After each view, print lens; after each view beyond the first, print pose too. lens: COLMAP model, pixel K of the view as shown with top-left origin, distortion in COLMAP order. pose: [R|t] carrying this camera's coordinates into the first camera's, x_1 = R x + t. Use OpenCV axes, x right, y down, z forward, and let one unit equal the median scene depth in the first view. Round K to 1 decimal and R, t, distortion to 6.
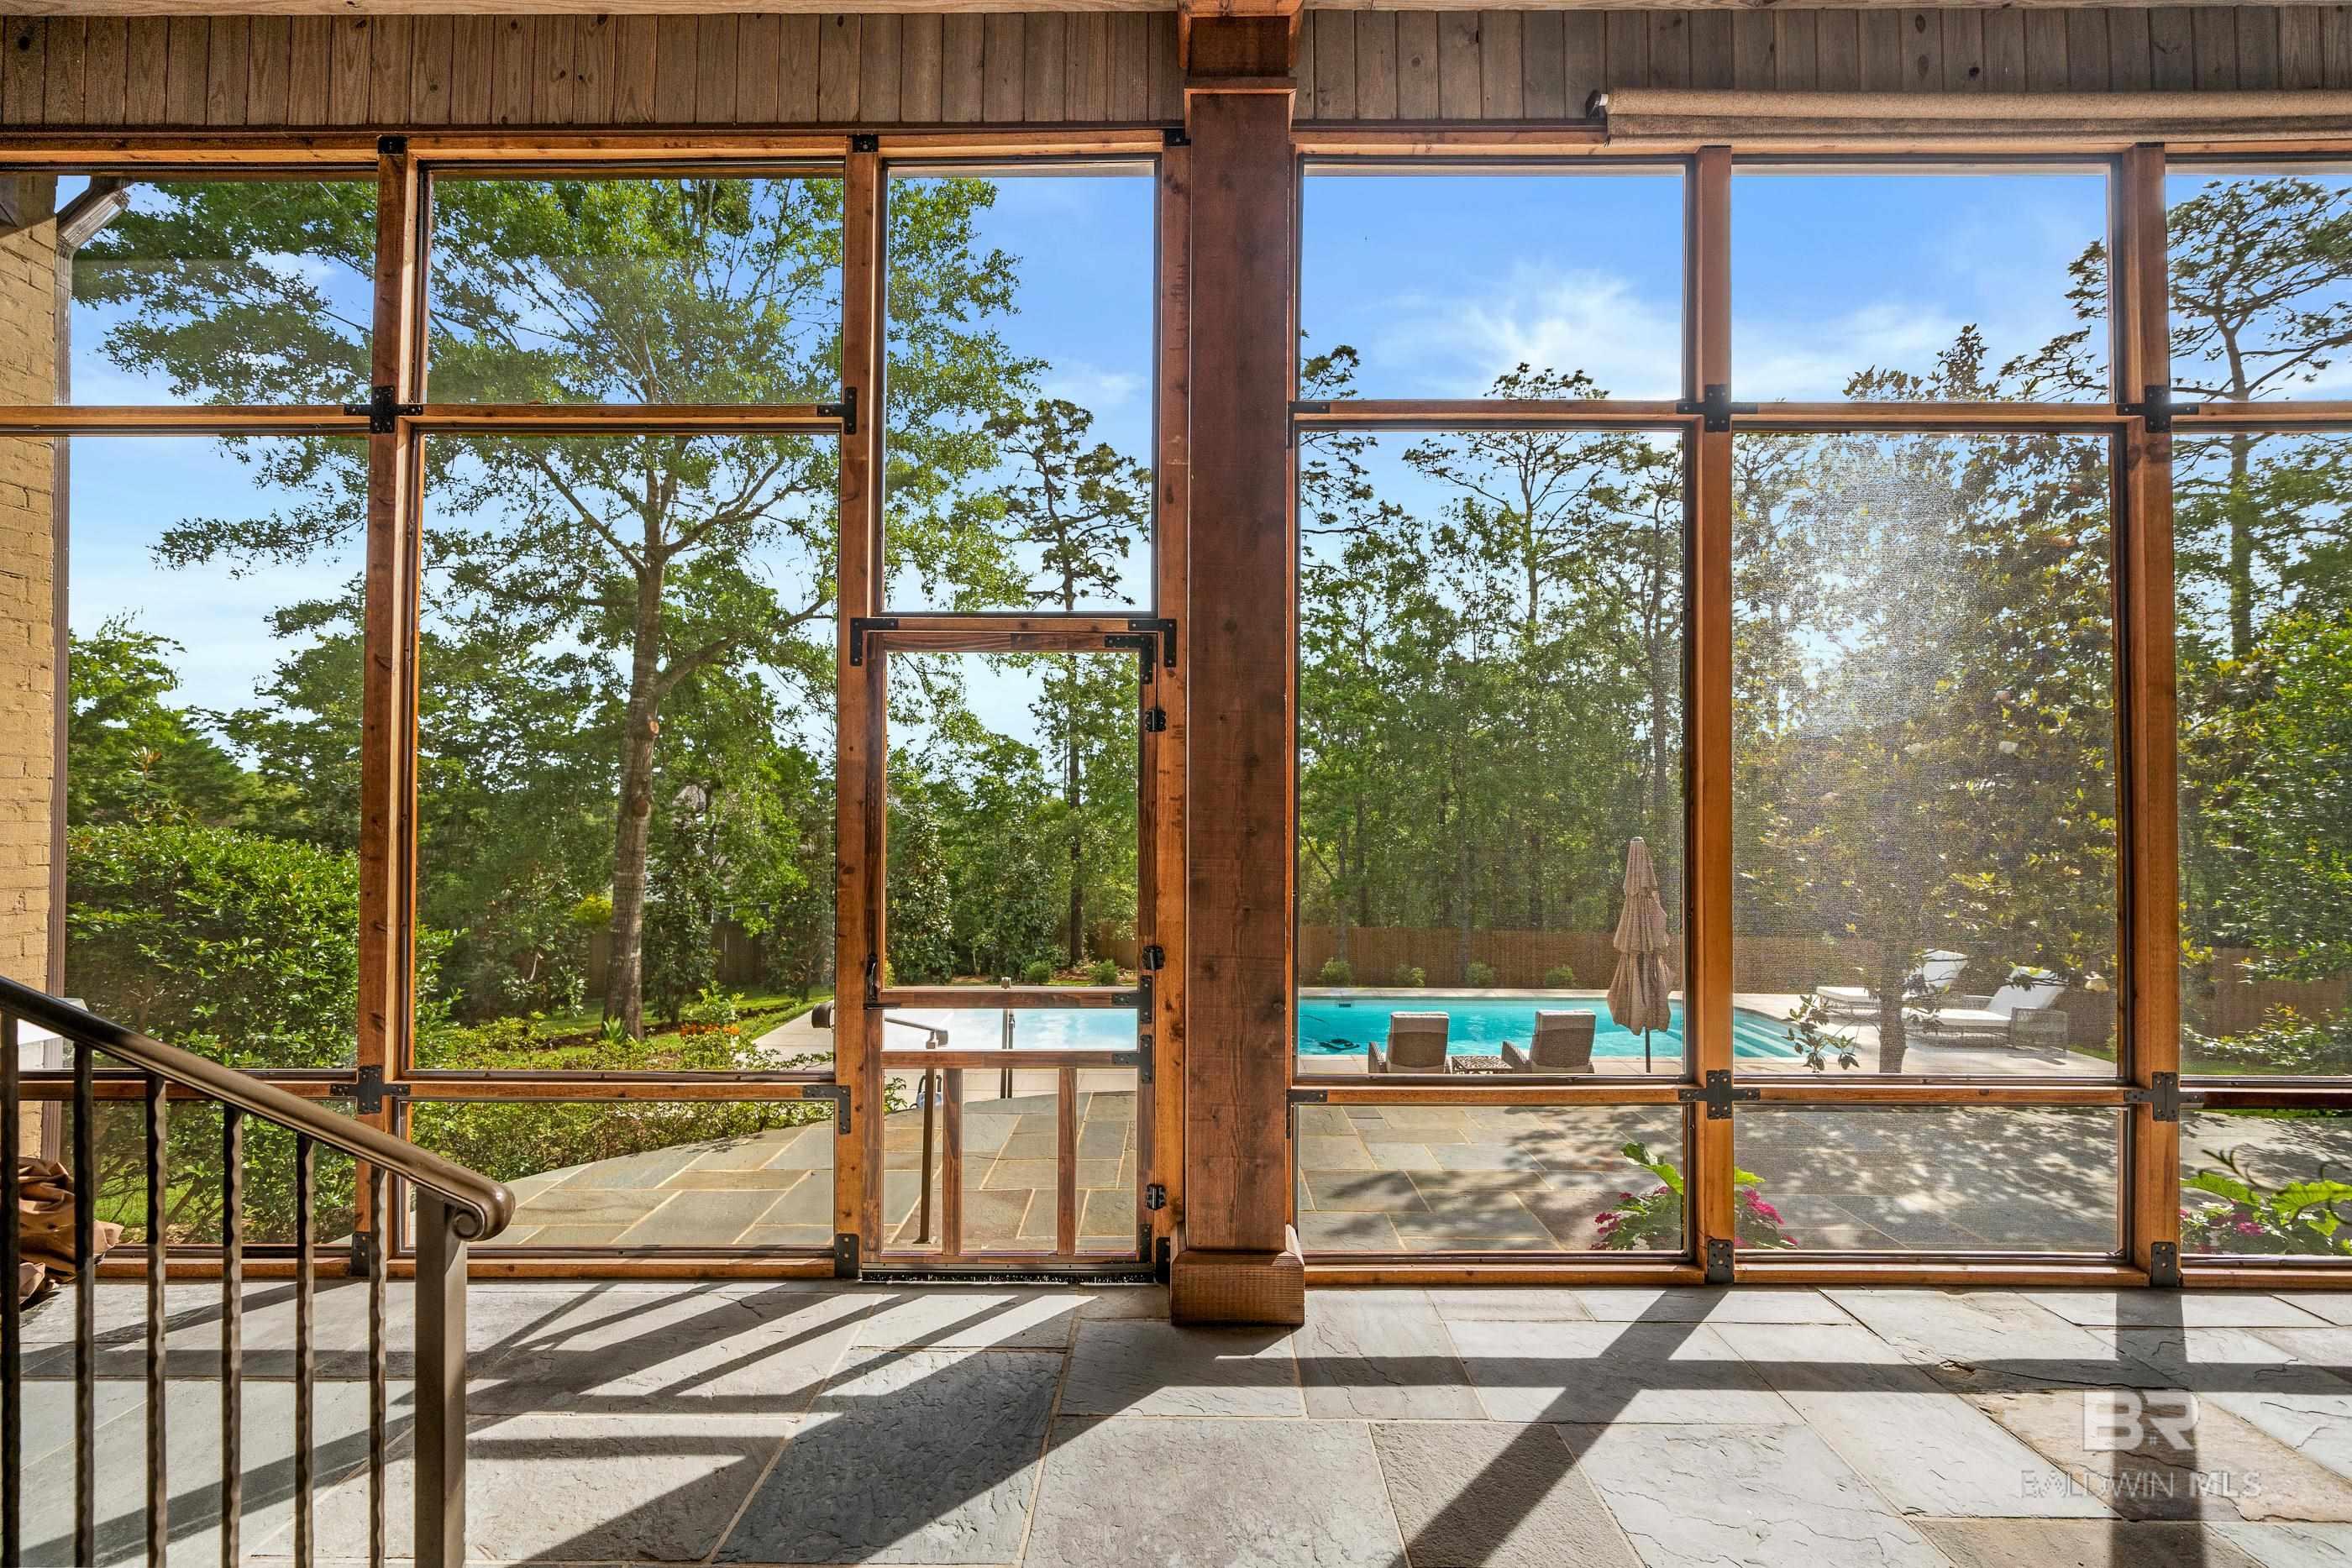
lens RADIAL K [[960.5, 0, 1175.7], [0, 960.5, 794.0], [0, 0, 1]] dist [-0.003264, -0.000250]
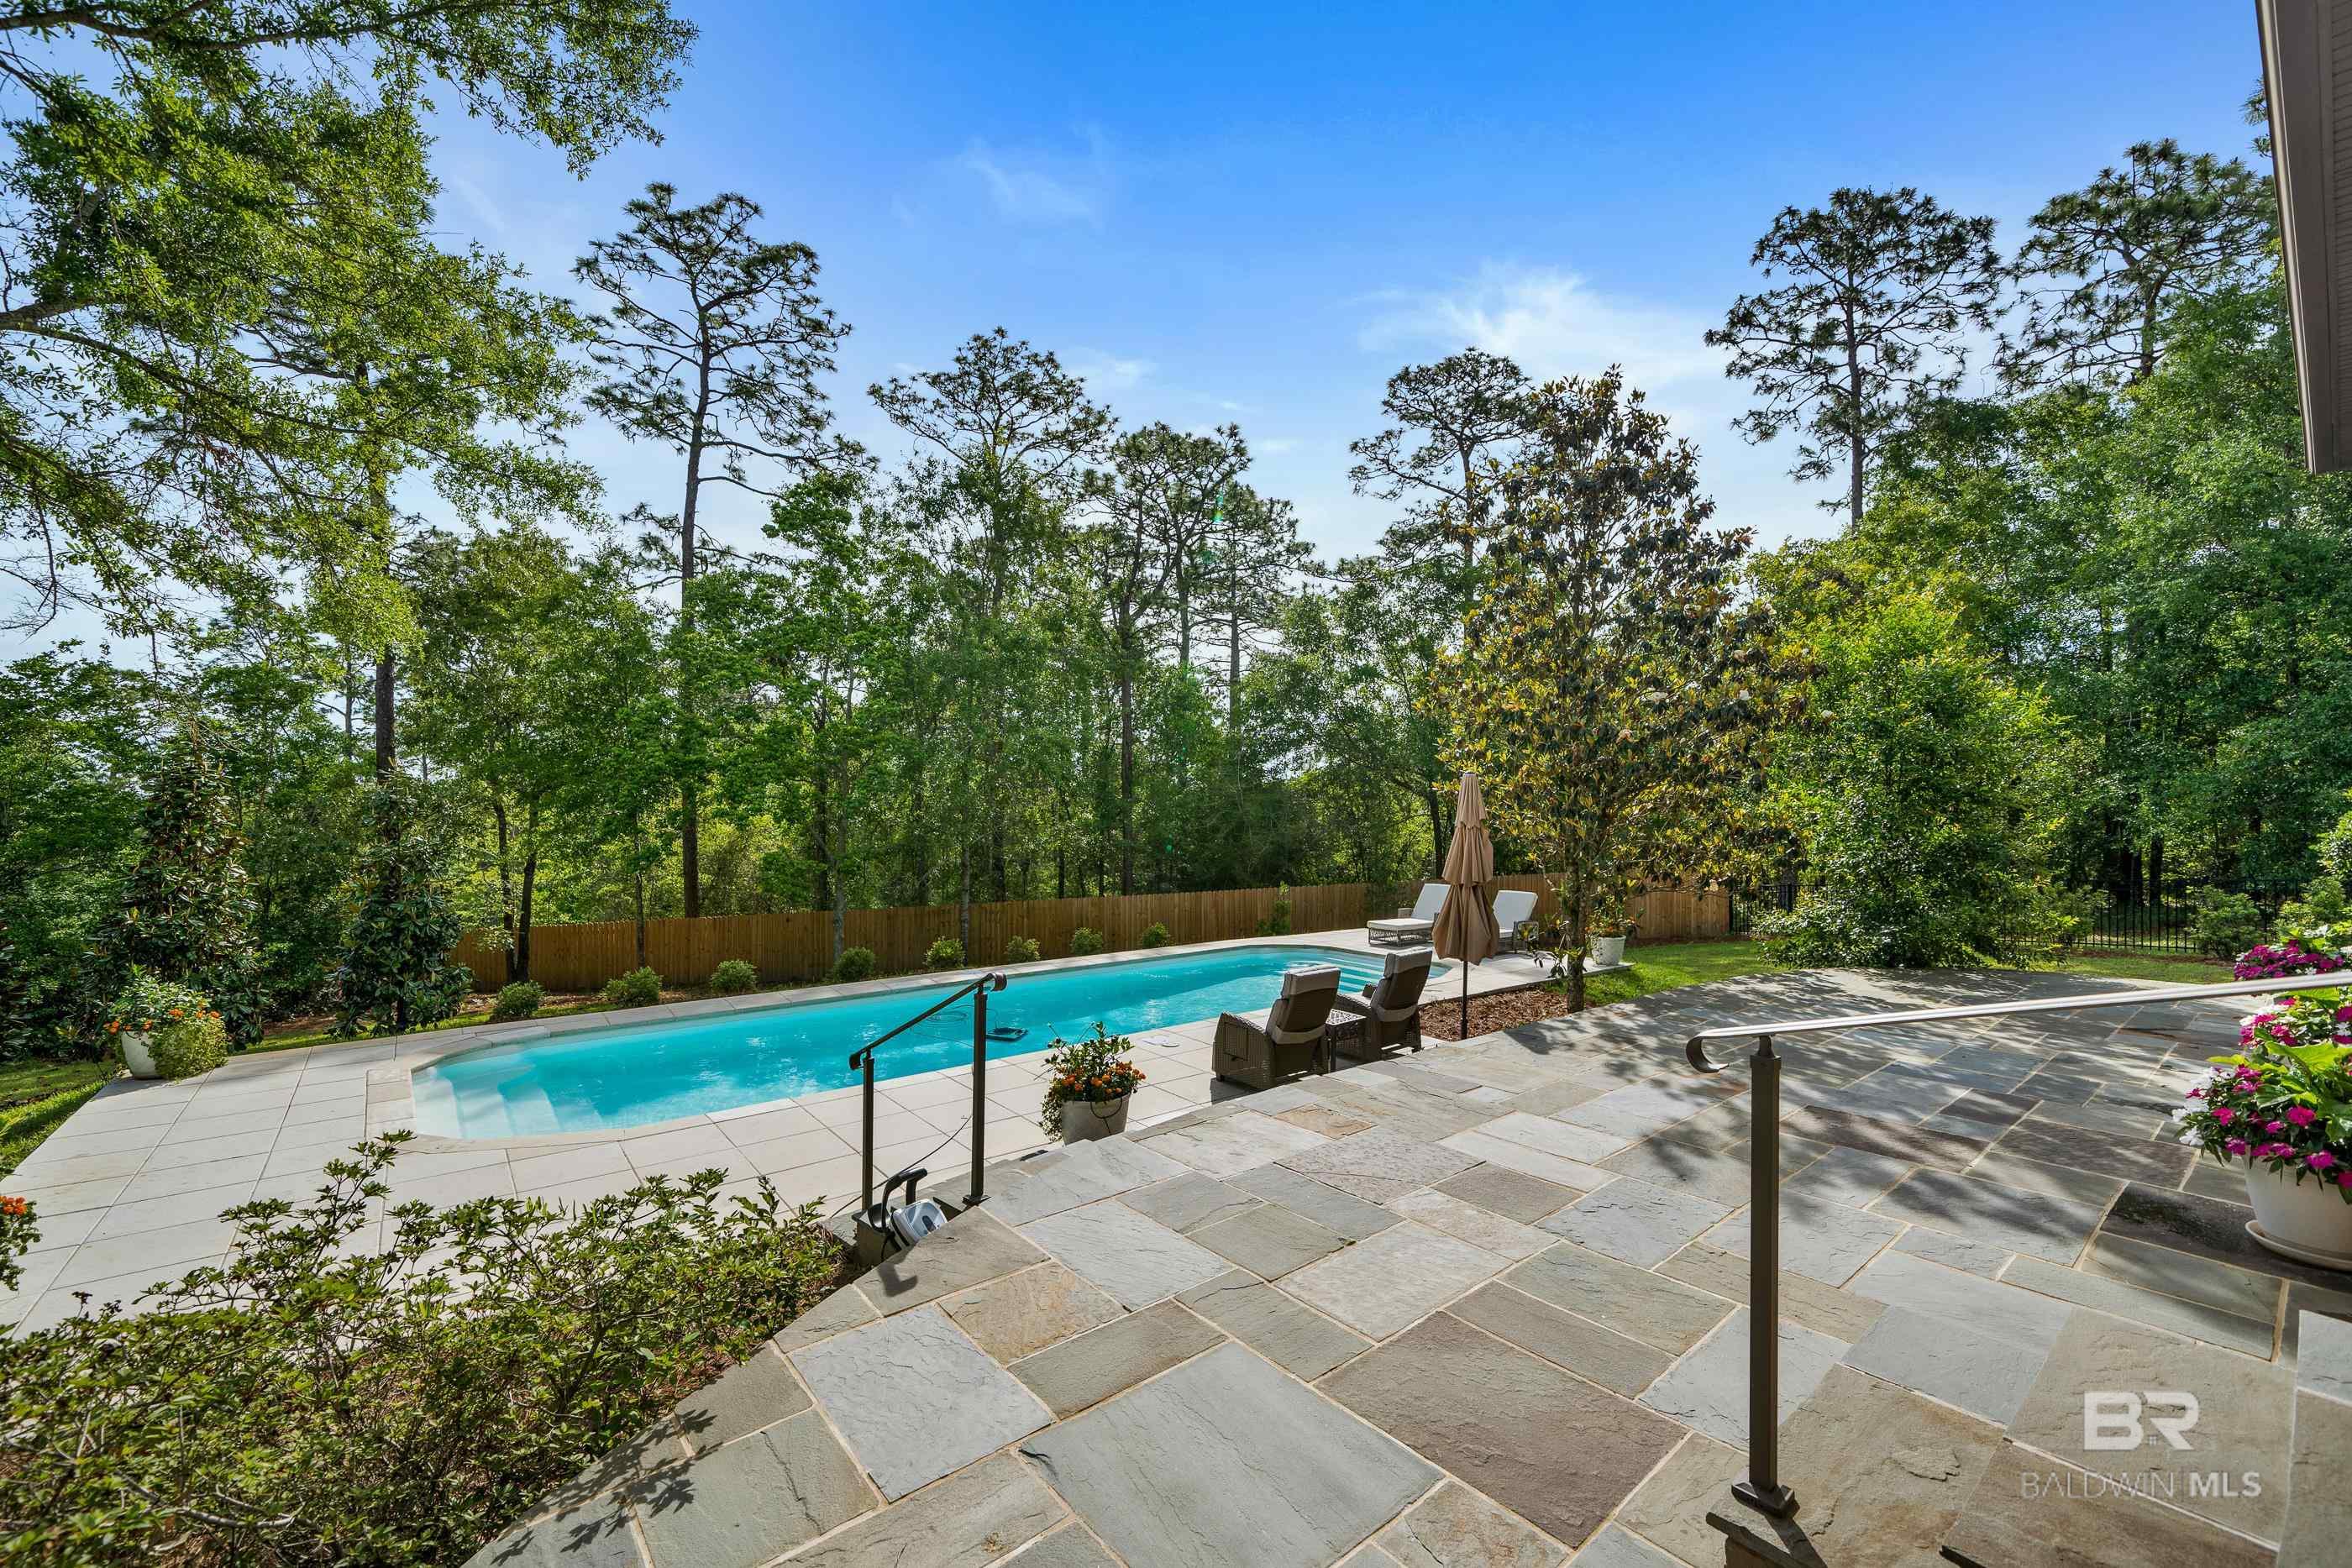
lens RADIAL K [[942.9, 0, 1171.9], [0, 942.9, 795.9], [0, 0, 1]] dist [-0.002583, -0.000215]
pose [[0.773464, 0.005346, 0.633818, -0.491584], [-0.016750, 0.999788, 0.012008, 0.085749], [-0.633619, -0.019904, 0.773389, 0.540256]]
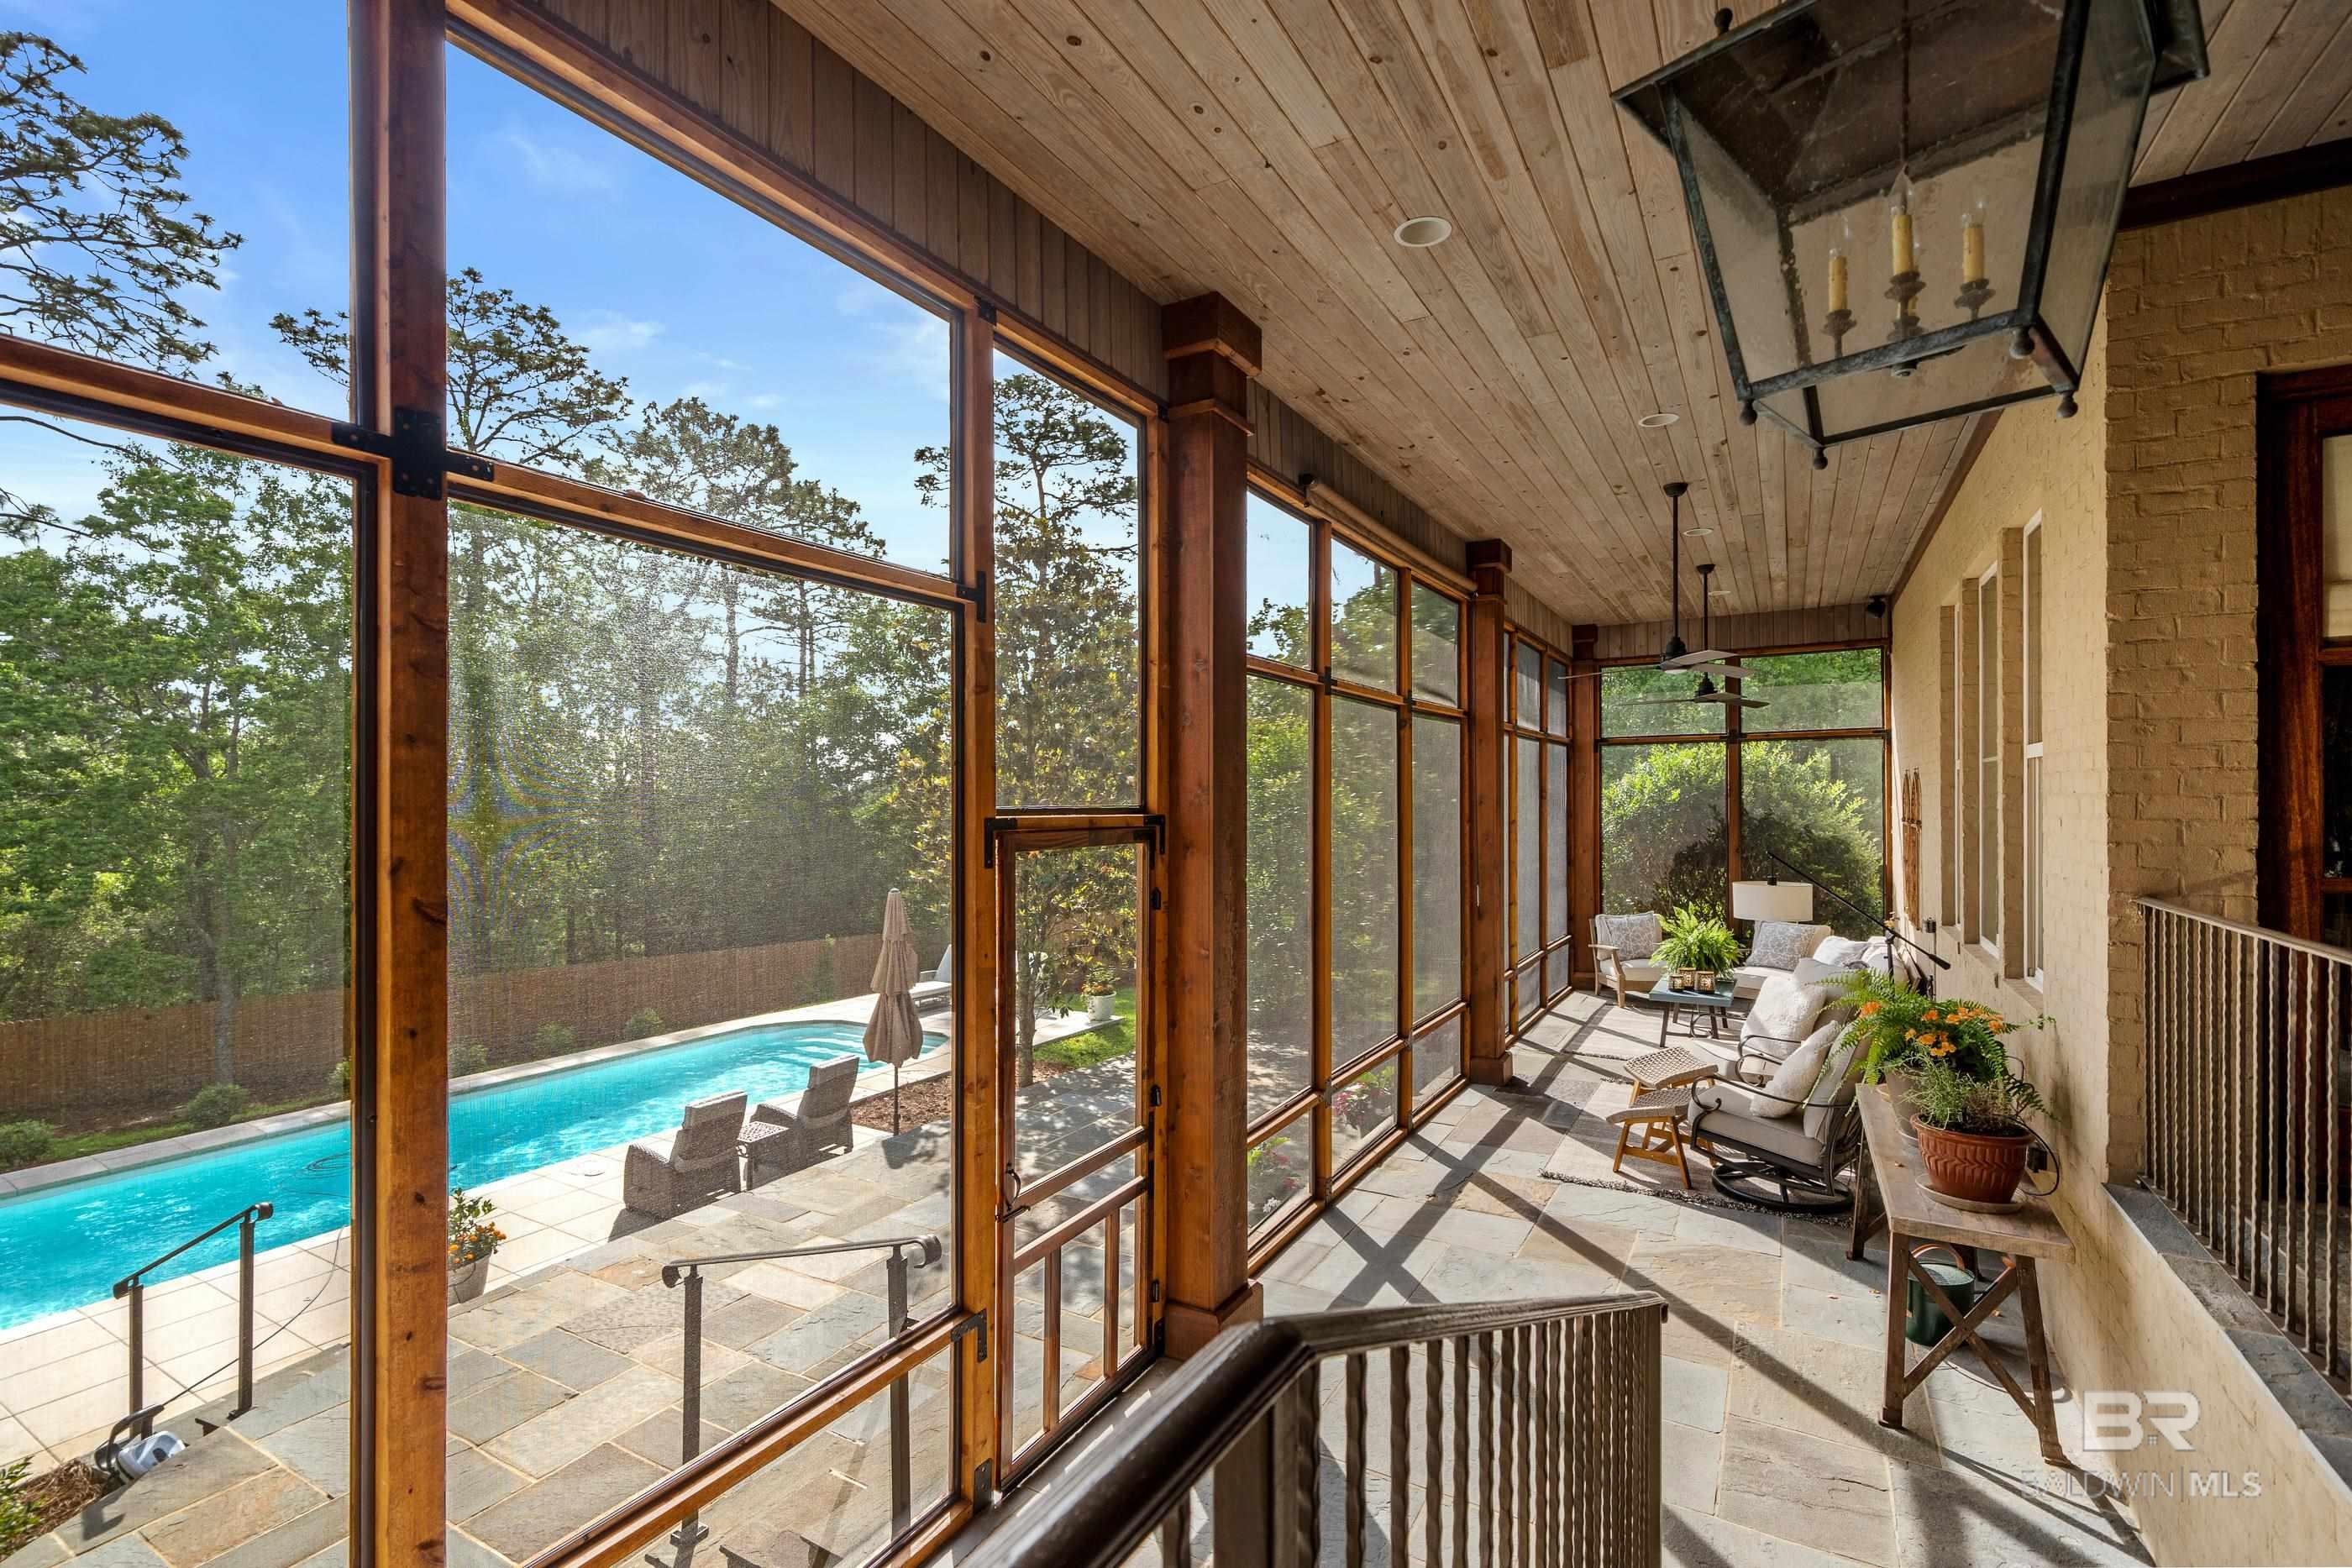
lens RADIAL K [[1055.0, 0, 1175.6], [0, 1055.0, 797.3], [0, 0, 1]] dist [-0.000237, 0.000639]
pose [[0.494219, -0.006398, 0.869314, -0.520277], [-0.012412, 0.999819, 0.014415, -0.100714], [-0.869249, -0.017915, 0.494051, 0.146786]]
